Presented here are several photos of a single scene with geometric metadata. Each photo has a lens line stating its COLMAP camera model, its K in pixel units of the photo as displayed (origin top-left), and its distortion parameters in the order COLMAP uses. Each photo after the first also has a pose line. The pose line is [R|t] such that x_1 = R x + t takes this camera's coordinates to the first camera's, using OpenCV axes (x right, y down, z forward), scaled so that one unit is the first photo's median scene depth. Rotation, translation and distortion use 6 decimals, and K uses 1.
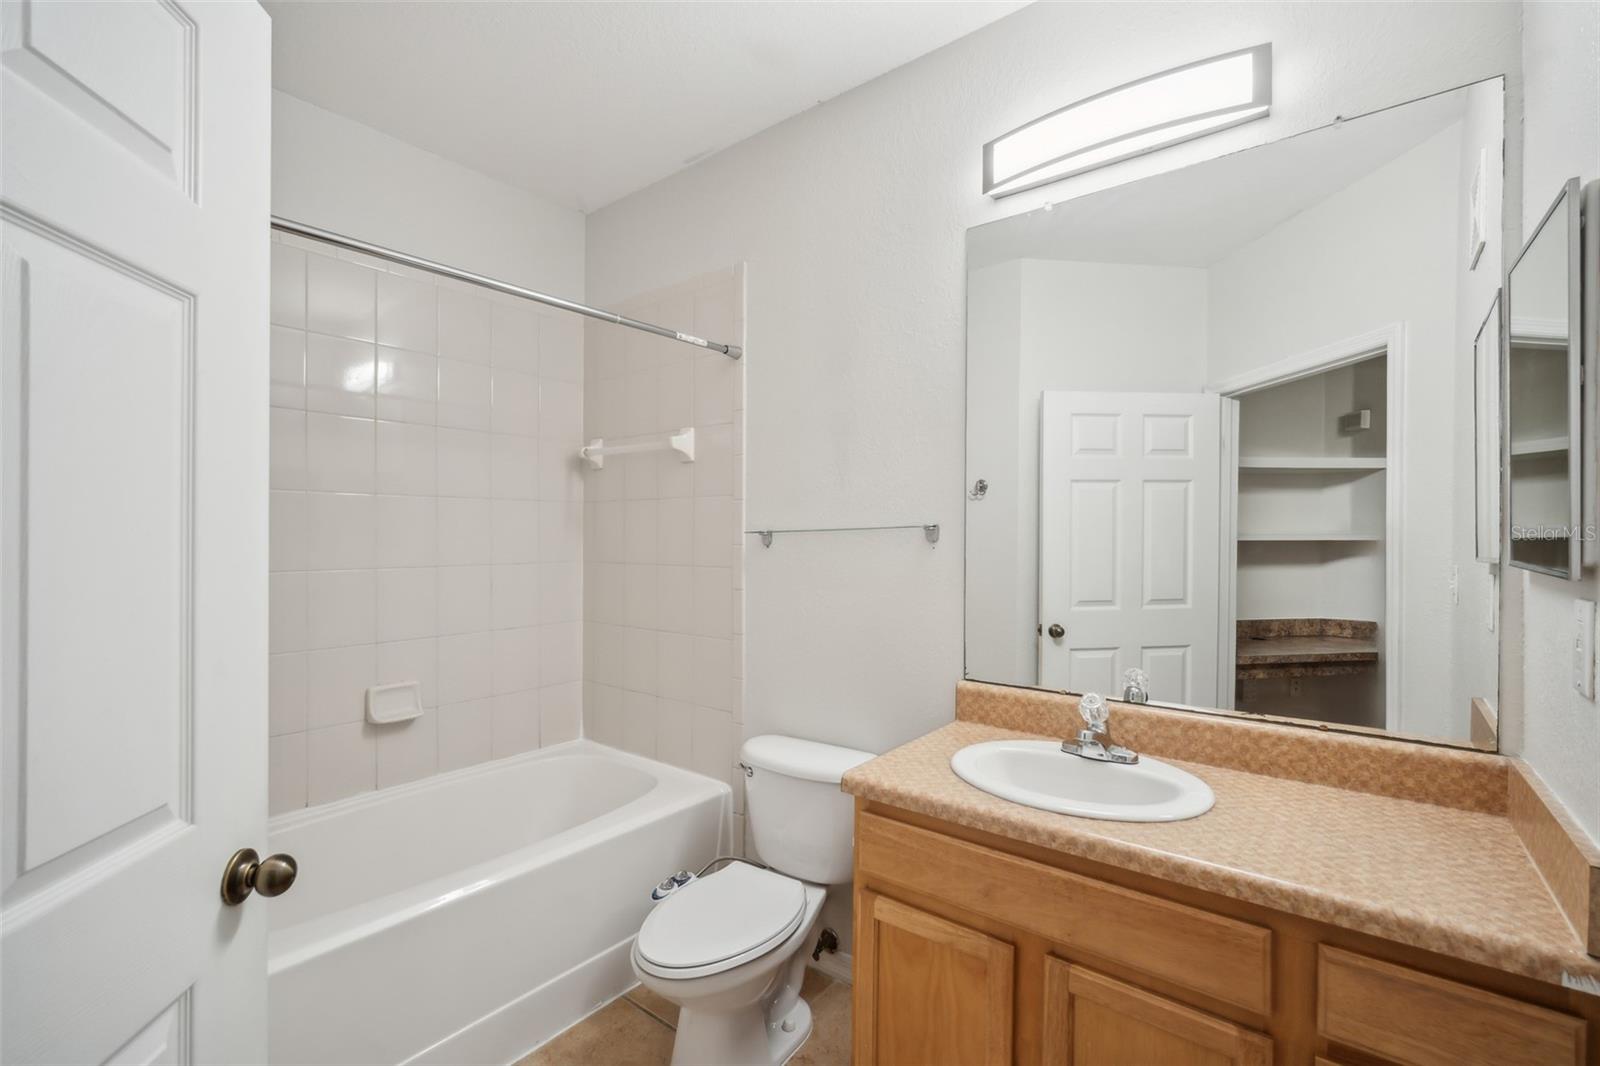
lens RADIAL K [[705.9, 0, 799.3], [0, 705.9, 535.3], [0, 0, 1]] dist [-0.007848, 0.001481]
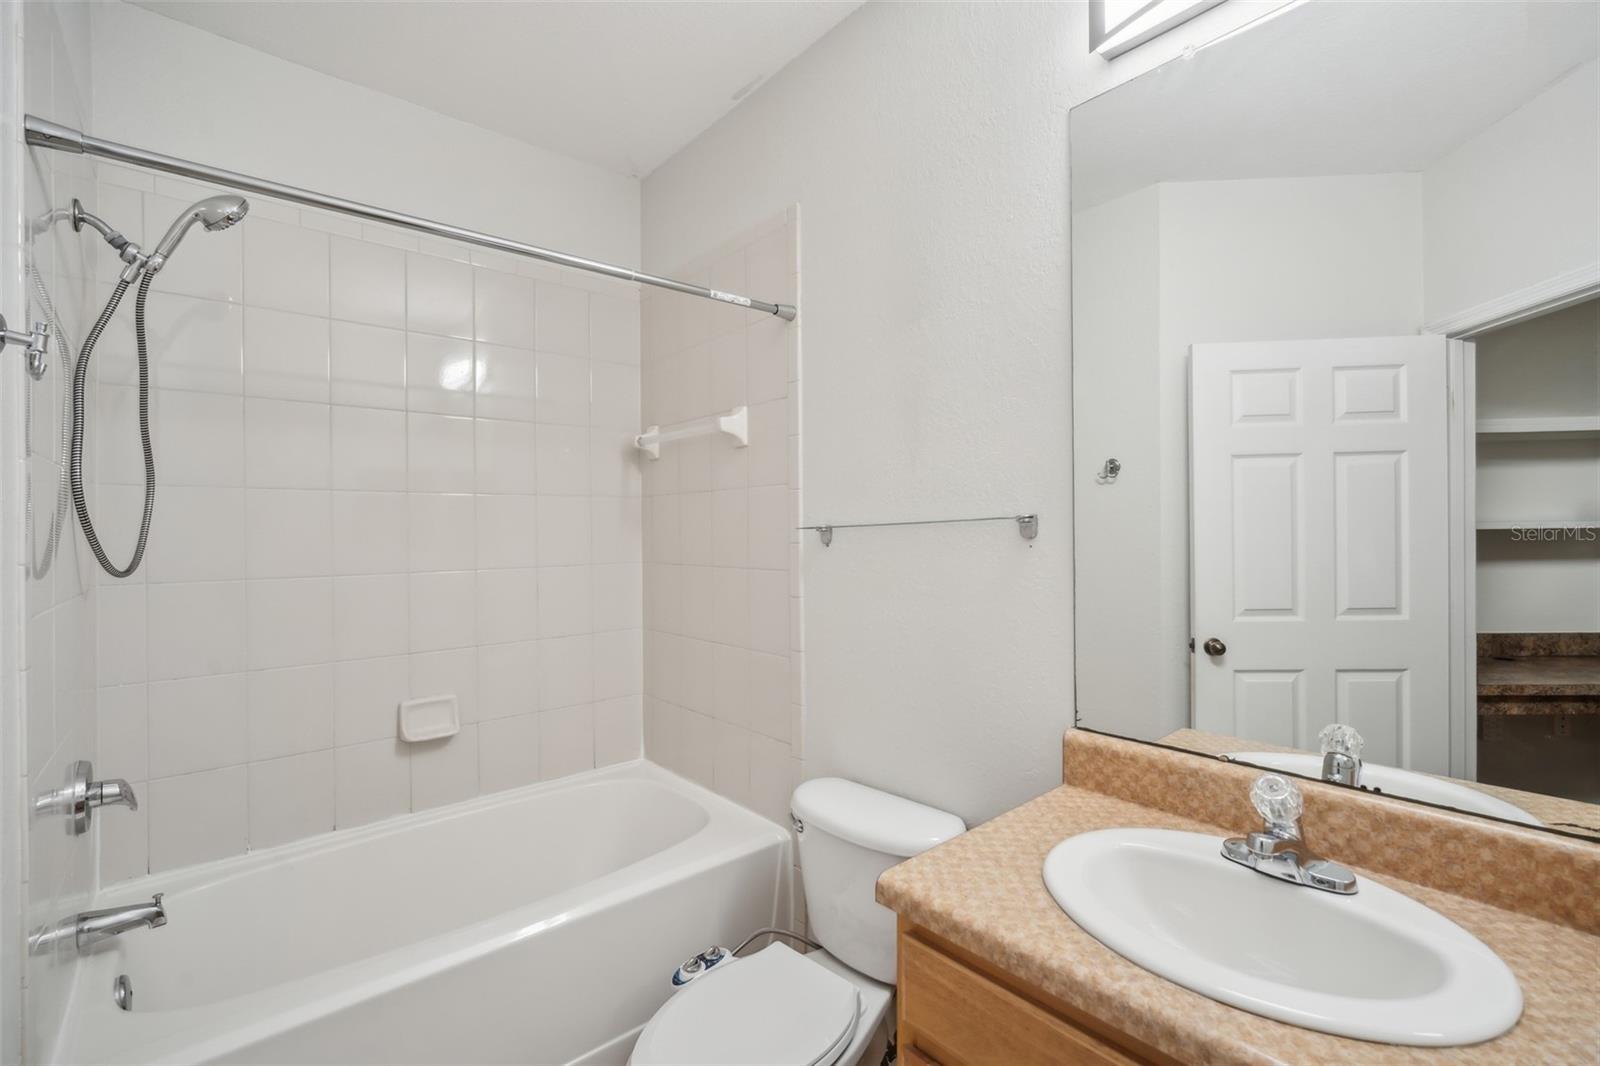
lens RADIAL K [[705.9, 0, 796.8], [0, 705.9, 525.5], [0, 0, 1]] dist [-0.007848, 0.001481]
pose [[0.982543, -0.013654, -0.185536, 0.070520], [0.012604, 0.999897, -0.006838, -0.001626], [0.185611, 0.004380, 0.982614, 0.183360]]
